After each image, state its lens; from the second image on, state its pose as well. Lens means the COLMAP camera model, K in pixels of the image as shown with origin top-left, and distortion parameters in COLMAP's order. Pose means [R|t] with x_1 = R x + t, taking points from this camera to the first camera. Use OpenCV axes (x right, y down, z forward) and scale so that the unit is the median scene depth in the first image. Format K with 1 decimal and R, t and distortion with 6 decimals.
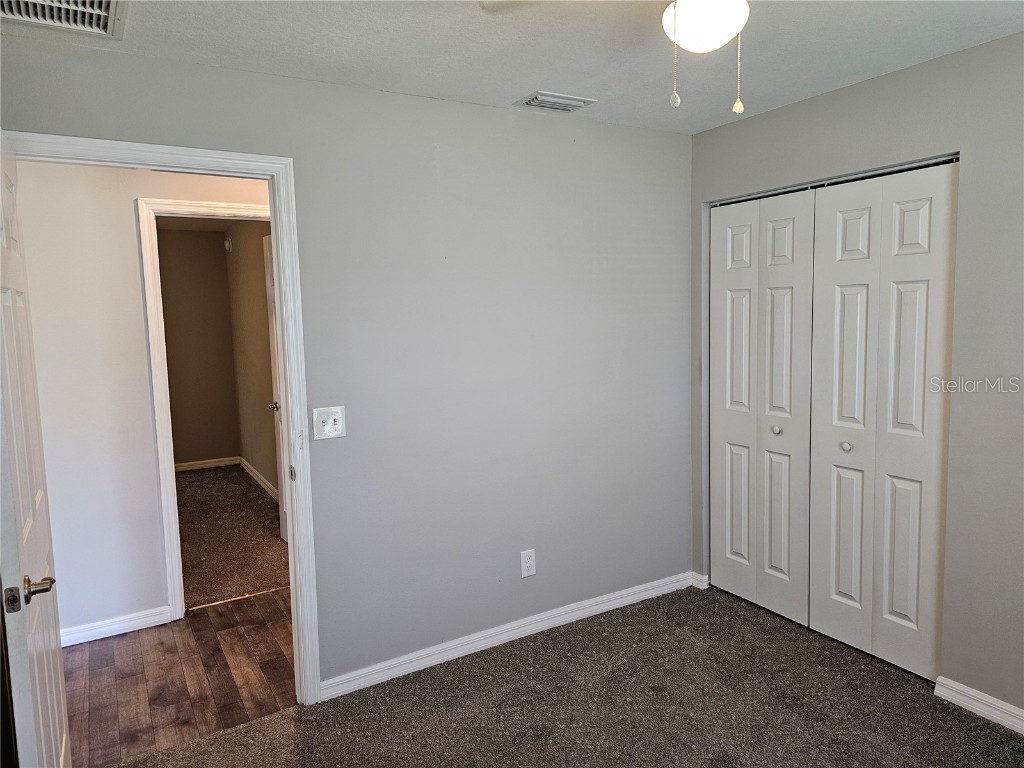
lens RADIAL K [[679.6, 0, 512.0], [0, 679.6, 384.0], [0, 0, 1]] dist [0.005290, 0.001040]
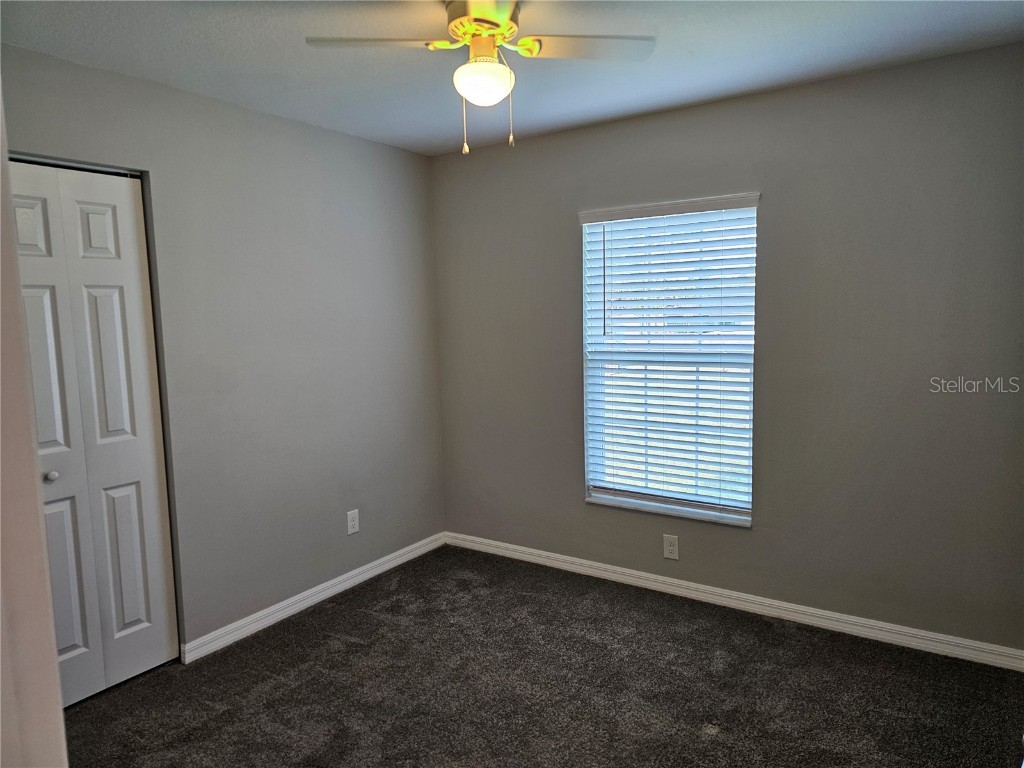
lens RADIAL K [[679.6, 0, 512.0], [0, 679.6, 384.0], [0, 0, 1]] dist [0.005290, 0.001040]
pose [[-0.411166, -0.074636, 0.908500, -0.554462], [0.133356, 0.980995, 0.140946, -0.070877], [-0.901753, 0.179106, -0.393399, 0.868467]]
